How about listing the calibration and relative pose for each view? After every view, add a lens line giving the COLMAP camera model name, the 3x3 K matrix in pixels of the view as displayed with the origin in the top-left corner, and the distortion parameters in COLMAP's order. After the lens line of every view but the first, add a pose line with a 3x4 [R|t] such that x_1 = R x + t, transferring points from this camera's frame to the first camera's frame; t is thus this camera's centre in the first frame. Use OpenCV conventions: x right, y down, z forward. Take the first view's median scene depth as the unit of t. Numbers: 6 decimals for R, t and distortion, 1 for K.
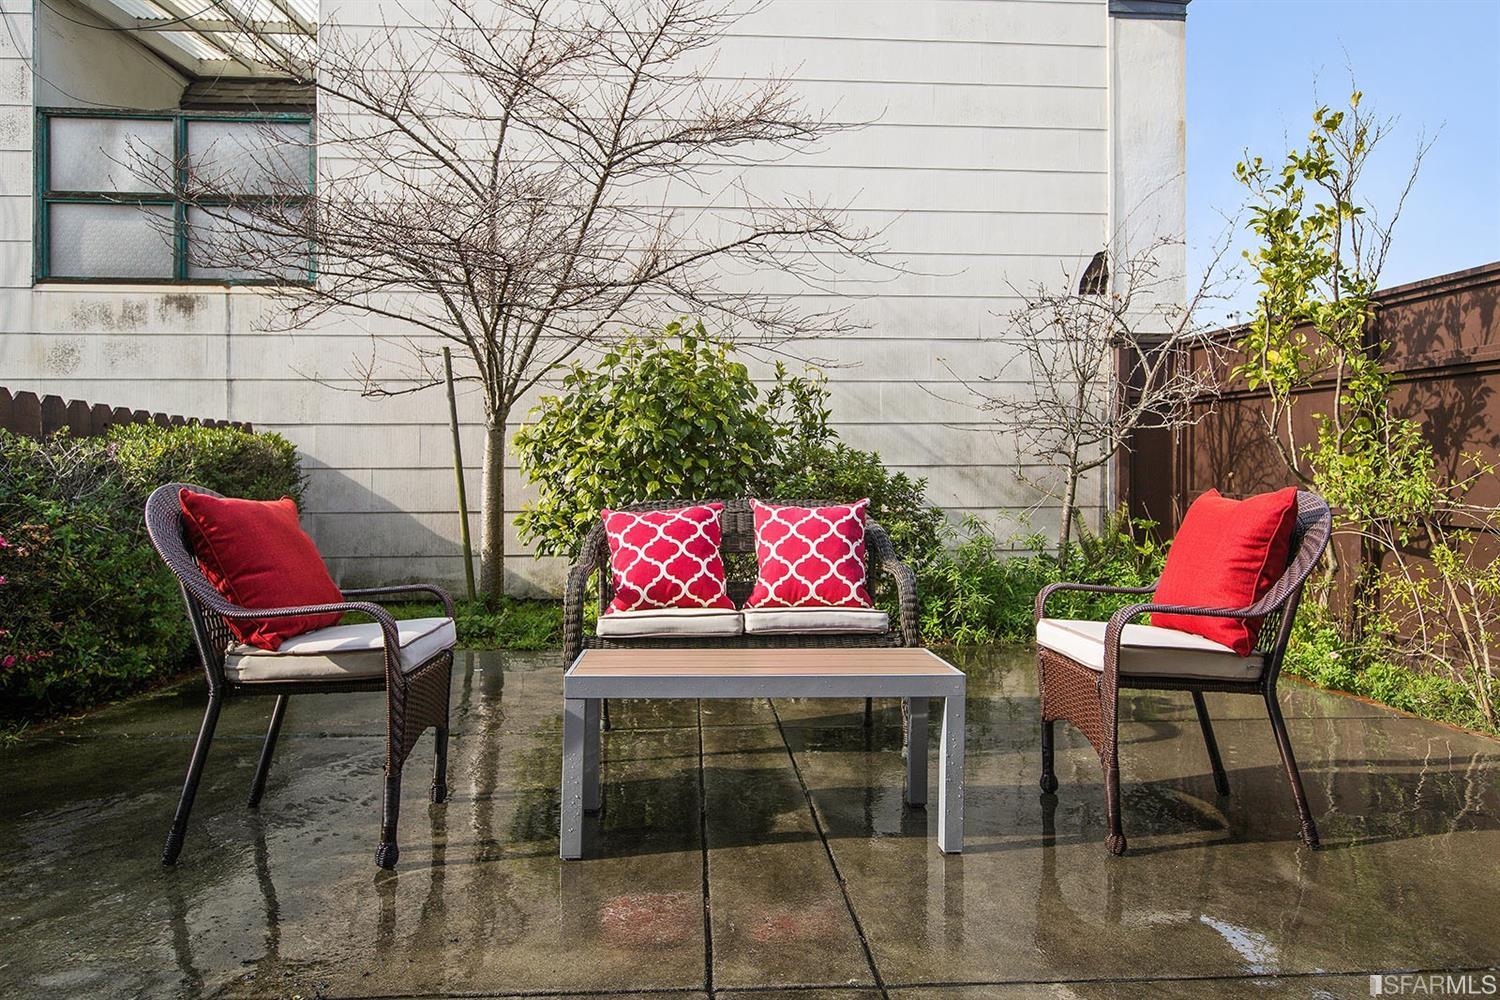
lens RADIAL K [[968.6, 0, 750.3], [0, 968.6, 443.7], [0, 0, 1]] dist [-0.005828, 0.005695]
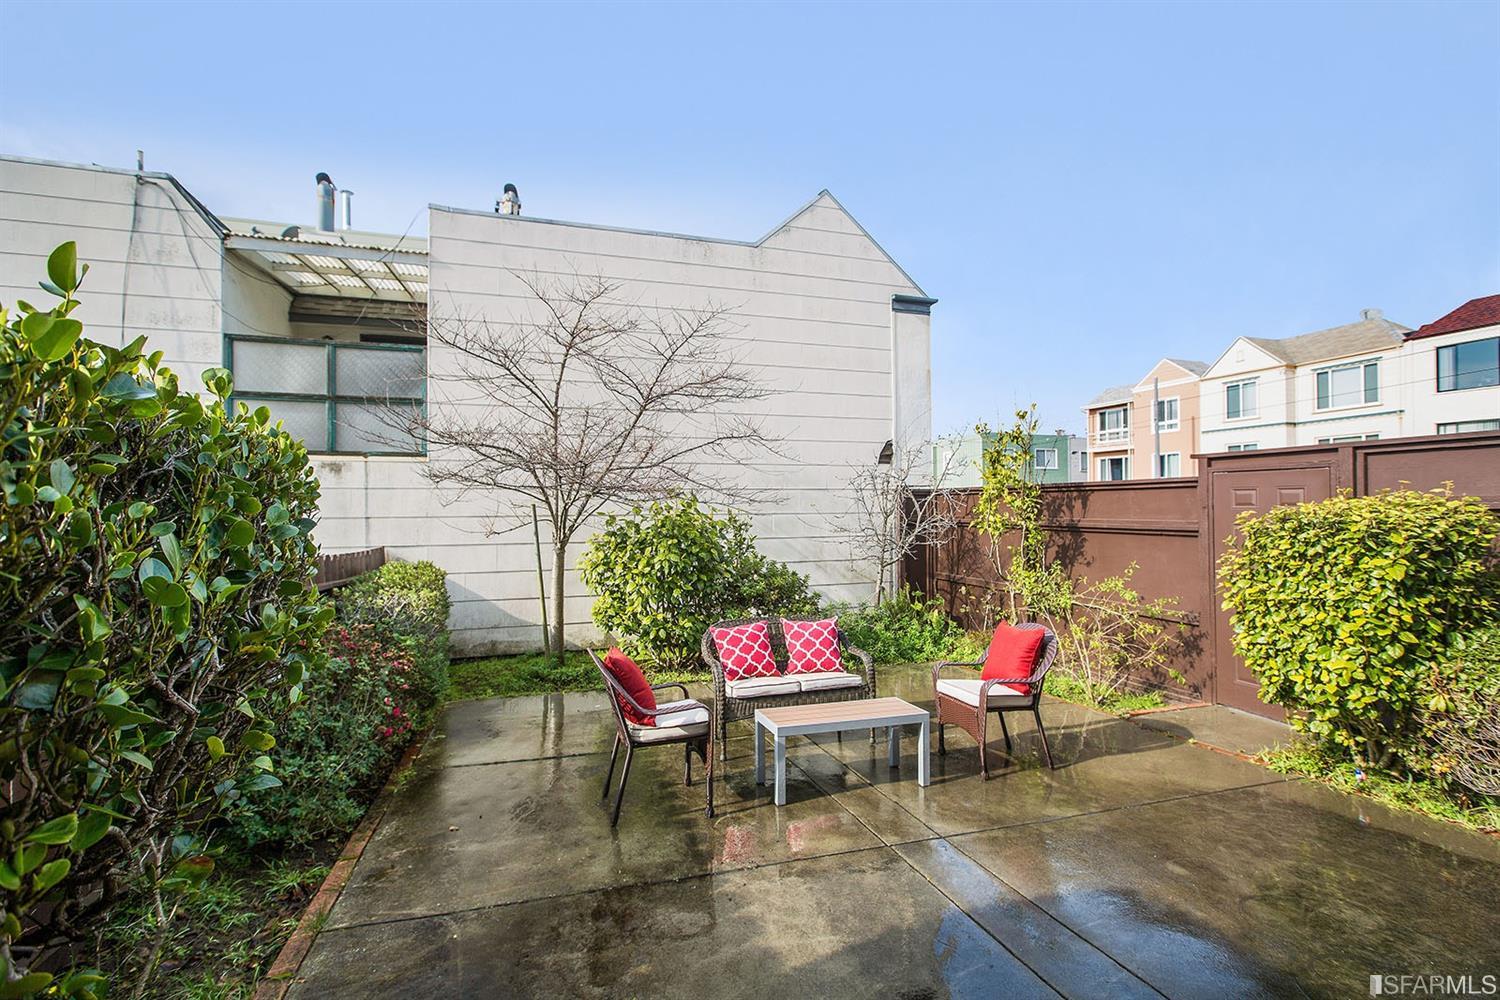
lens RADIAL K [[679.6, 0, 748.1], [0, 679.6, 483.9], [0, 0, 1]] dist [-0.013049, 0.000642]
pose [[0.972851, 0.002347, 0.231419, -0.270079], [0.001727, 0.999847, -0.017404, -0.135491], [-0.231425, 0.017331, 0.972698, -0.249843]]
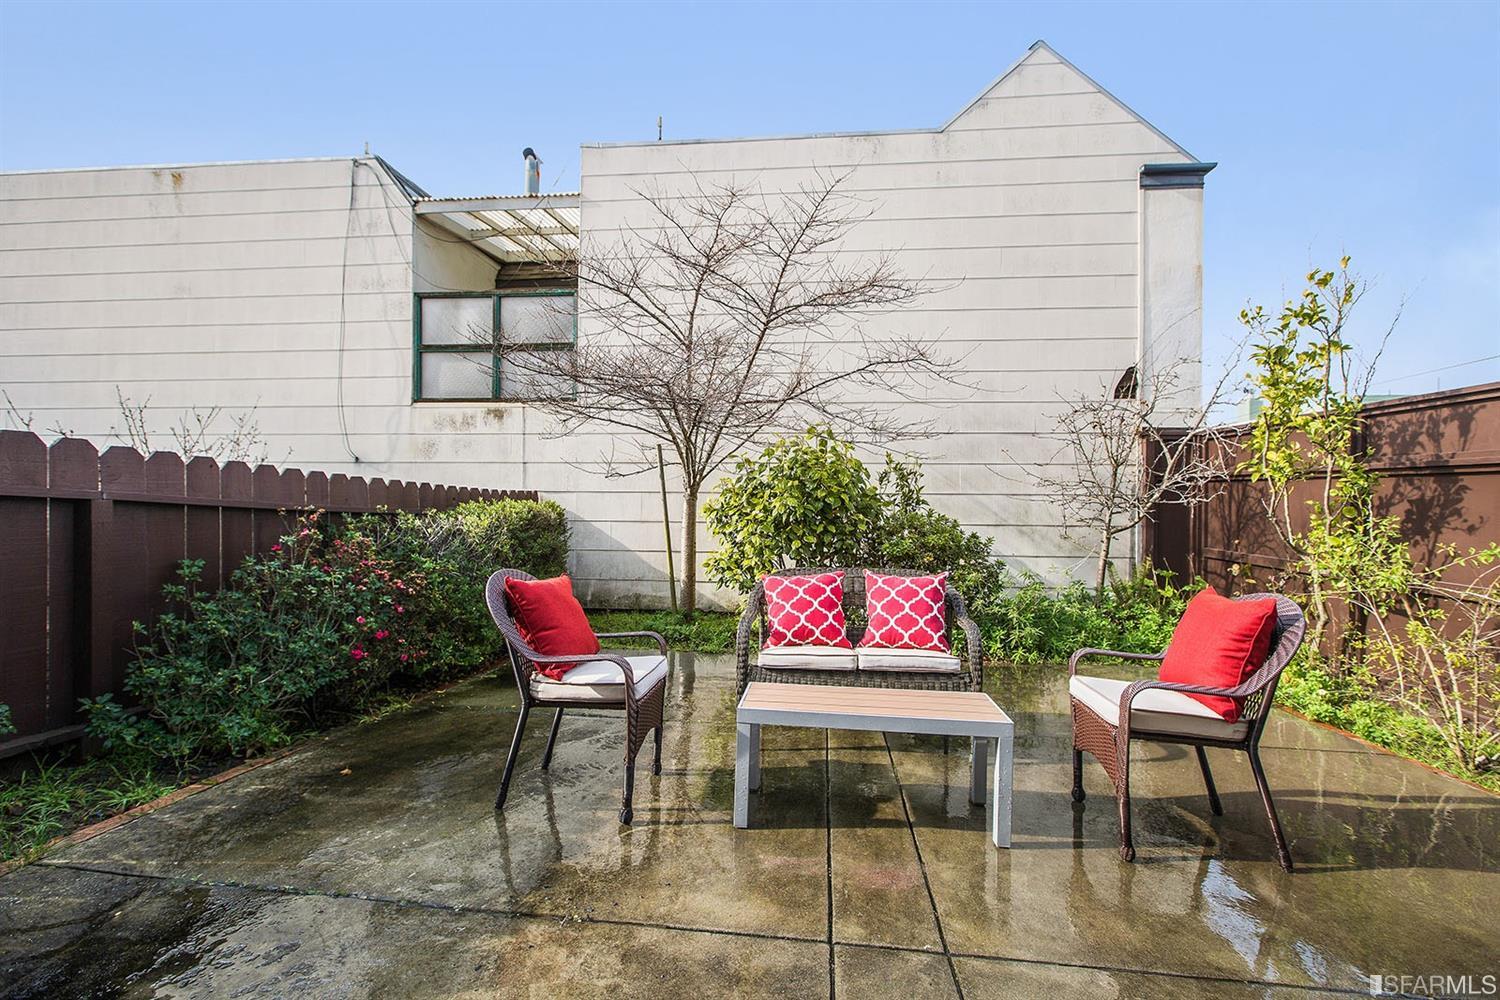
lens RADIAL K [[682.5, 0, 744.0], [0, 682.5, 485.8], [0, 0, 1]] dist [-0.014687, 0.011385]
pose [[0.984460, 0.007137, -0.175466, 0.001928], [-0.006567, 0.999971, 0.003827, -0.048284], [0.175488, -0.002615, 0.984478, -0.023092]]
